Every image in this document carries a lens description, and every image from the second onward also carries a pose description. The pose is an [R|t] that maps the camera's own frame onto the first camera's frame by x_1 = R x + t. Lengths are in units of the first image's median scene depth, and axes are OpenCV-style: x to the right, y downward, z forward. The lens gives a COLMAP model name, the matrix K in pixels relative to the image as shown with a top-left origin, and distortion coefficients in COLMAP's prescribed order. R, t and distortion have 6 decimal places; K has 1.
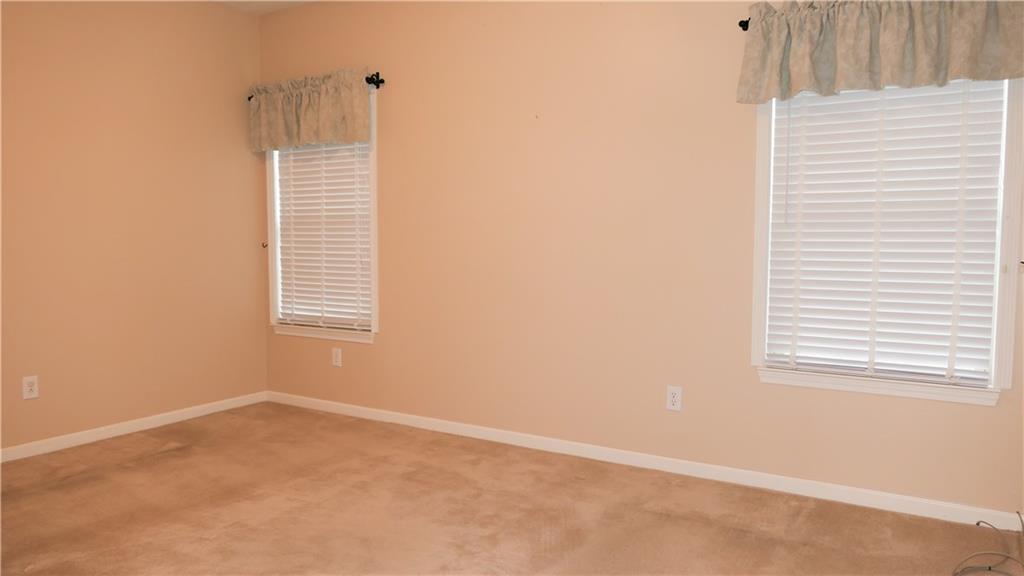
lens RADIAL K [[724.9, 0, 512.0], [0, 724.9, 288.0], [0, 0, 1]] dist [-0.006011, -0.000903]
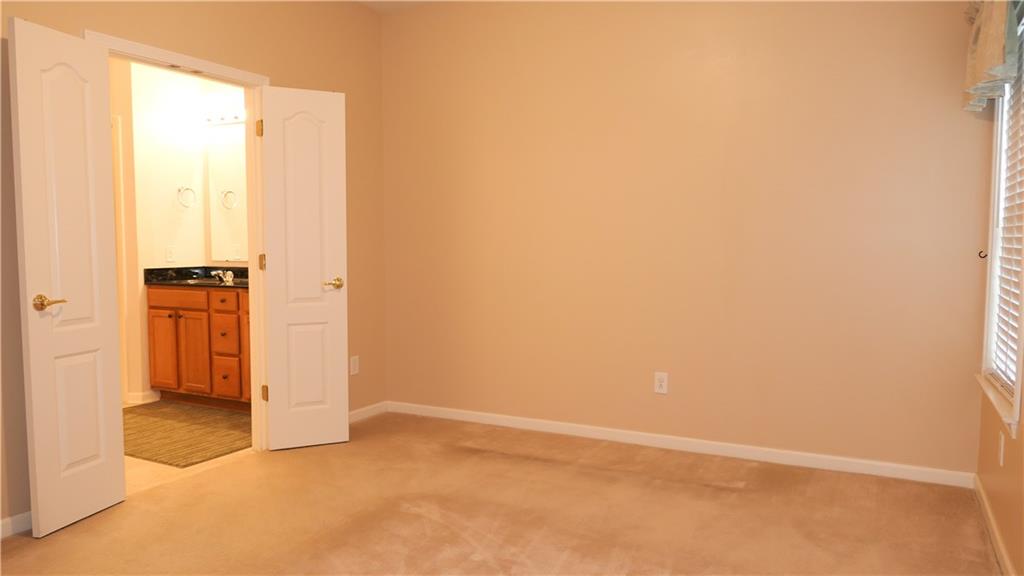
lens RADIAL K [[724.9, 0, 512.0], [0, 724.9, 288.0], [0, 0, 1]] dist [-0.006011, -0.000903]
pose [[0.095283, 0.066196, -0.993247, 0.355801], [-0.071560, 0.995661, 0.059492, -0.048328], [0.992875, 0.065408, 0.099607, 0.662174]]
